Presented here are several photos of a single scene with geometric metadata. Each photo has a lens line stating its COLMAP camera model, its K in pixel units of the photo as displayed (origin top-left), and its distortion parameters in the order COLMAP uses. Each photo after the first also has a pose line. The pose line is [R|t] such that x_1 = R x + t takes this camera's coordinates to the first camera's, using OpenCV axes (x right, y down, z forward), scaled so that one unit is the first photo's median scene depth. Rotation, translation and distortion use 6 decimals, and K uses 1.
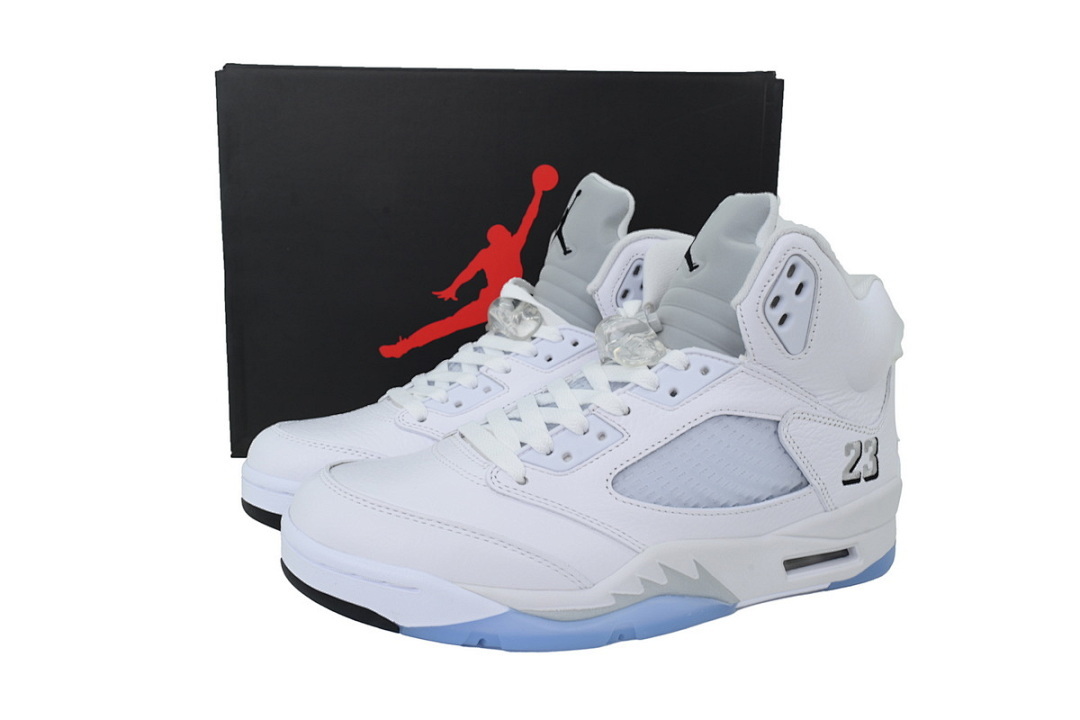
lens RADIAL K [[816.9, 0, 540.0], [0, 816.9, 360.0], [0, 0, 1]] dist [0.007449, 0.001733]
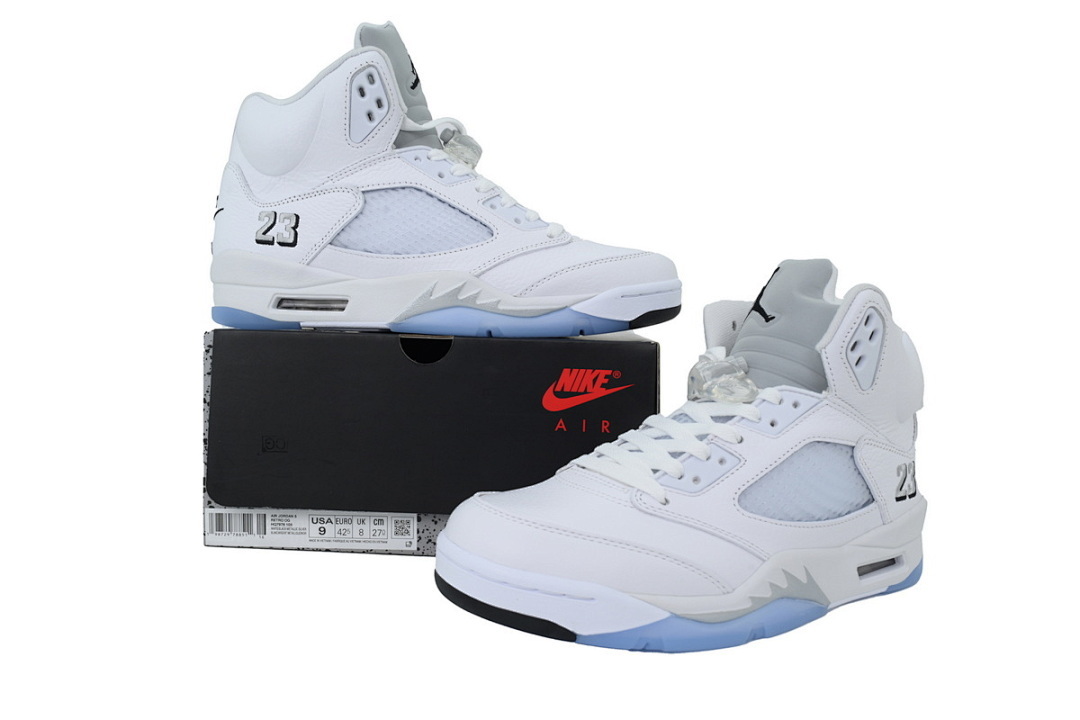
lens RADIAL K [[816.9, 0, 540.0], [0, 816.9, 360.0], [0, 0, 1]] dist [0.007449, 0.001733]
pose [[0.984321, -0.002271, 0.176373, -0.377472], [0.016737, 0.996608, -0.080575, 0.038579], [-0.175591, 0.082264, 0.981020, -0.098413]]
